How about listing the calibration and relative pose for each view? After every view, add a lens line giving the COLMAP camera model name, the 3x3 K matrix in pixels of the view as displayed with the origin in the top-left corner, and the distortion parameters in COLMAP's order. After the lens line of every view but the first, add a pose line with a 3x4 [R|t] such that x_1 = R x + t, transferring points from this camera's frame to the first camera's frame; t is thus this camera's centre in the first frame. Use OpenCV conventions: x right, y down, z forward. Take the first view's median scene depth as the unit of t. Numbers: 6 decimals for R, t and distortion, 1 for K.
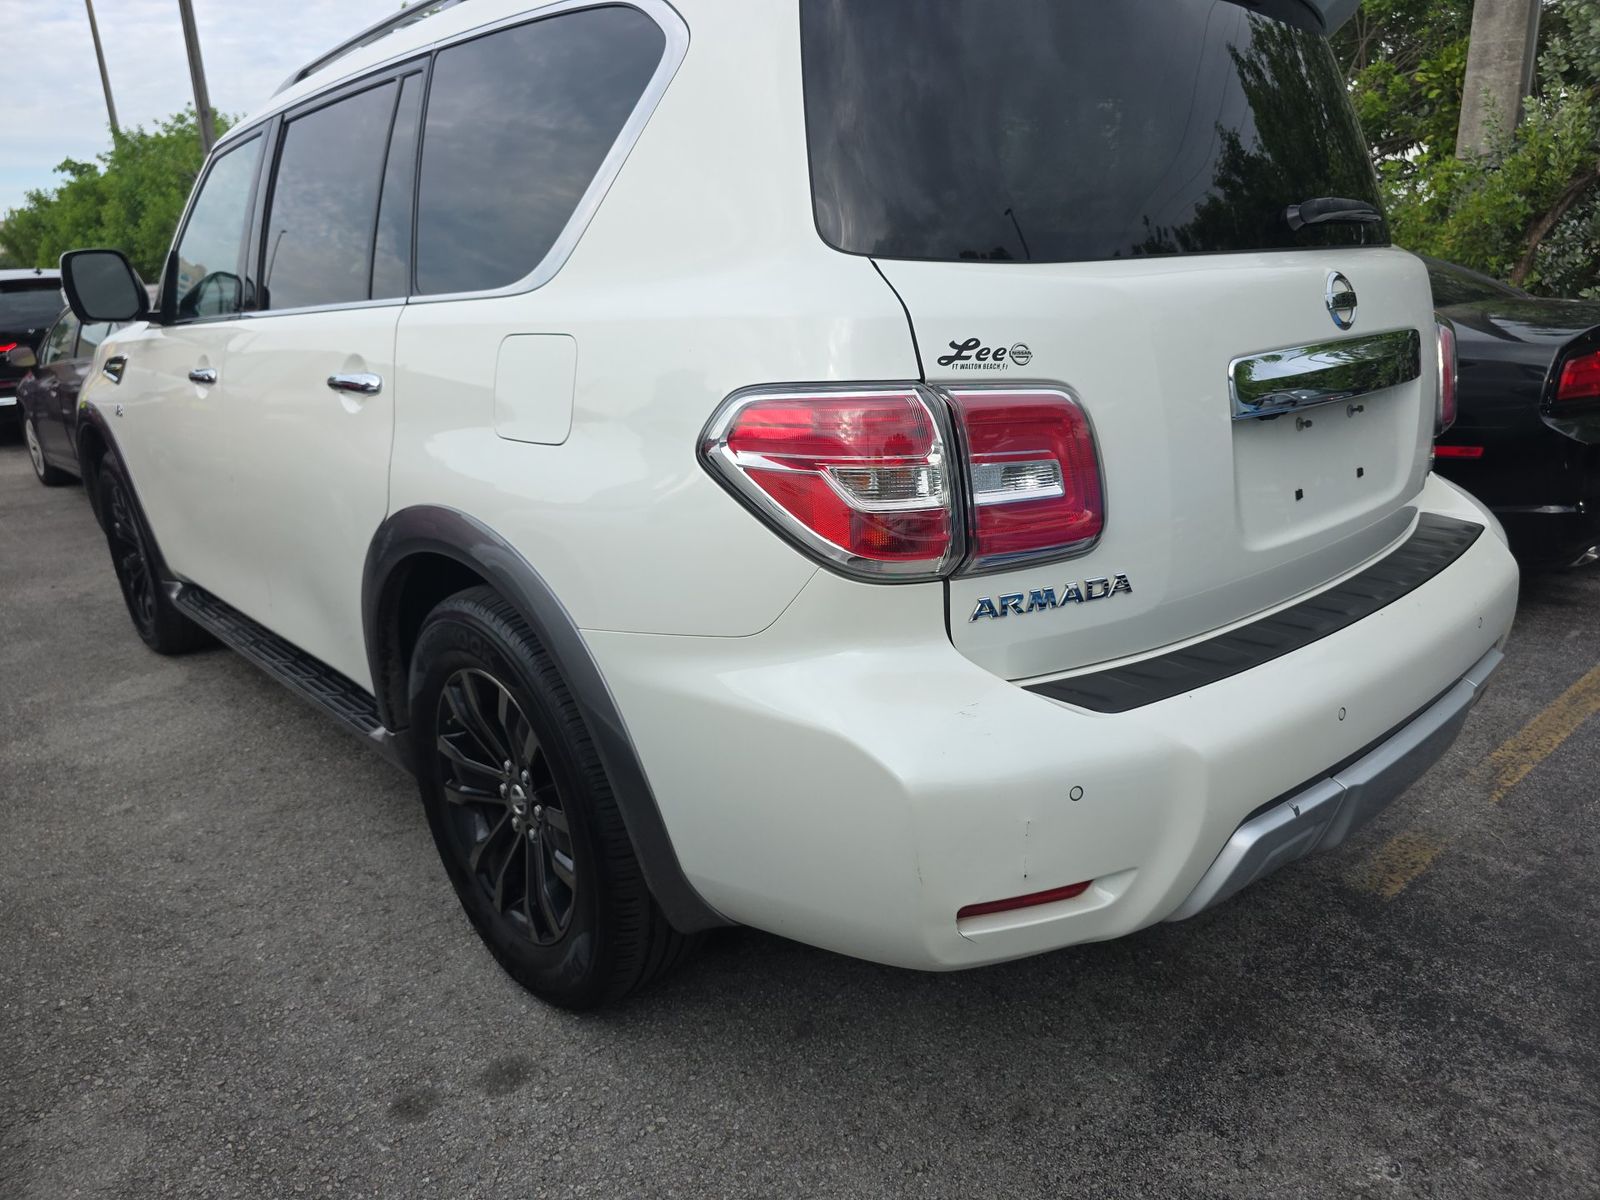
lens RADIAL K [[1066.9, 0, 800.0], [0, 1066.9, 600.0], [0, 0, 1]] dist [0.033381, -0.027556]
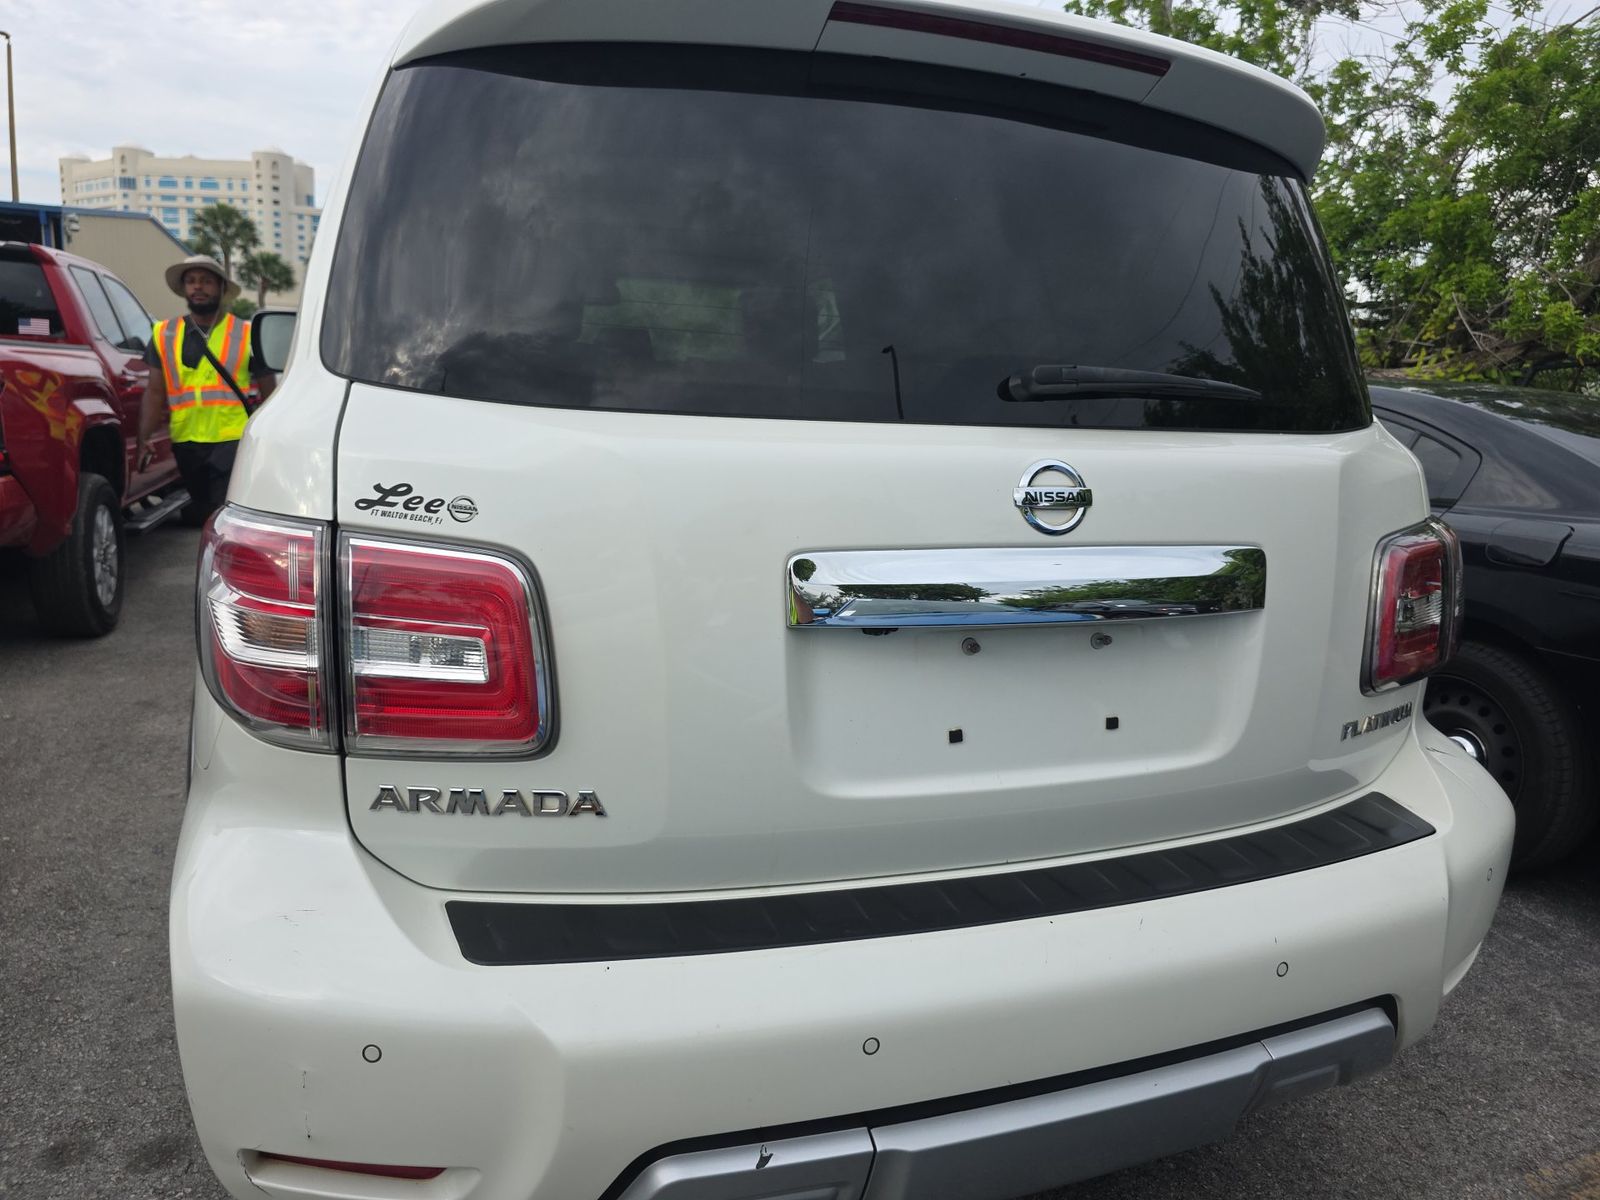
lens RADIAL K [[1066.9, 0, 800.0], [0, 1066.9, 600.0], [0, 0, 1]] dist [0.033381, -0.027556]
pose [[0.927834, 0.163632, -0.335185, 0.745698], [-0.190268, 0.980558, -0.047993, -0.169142], [0.320815, 0.108305, 0.940929, 0.298884]]
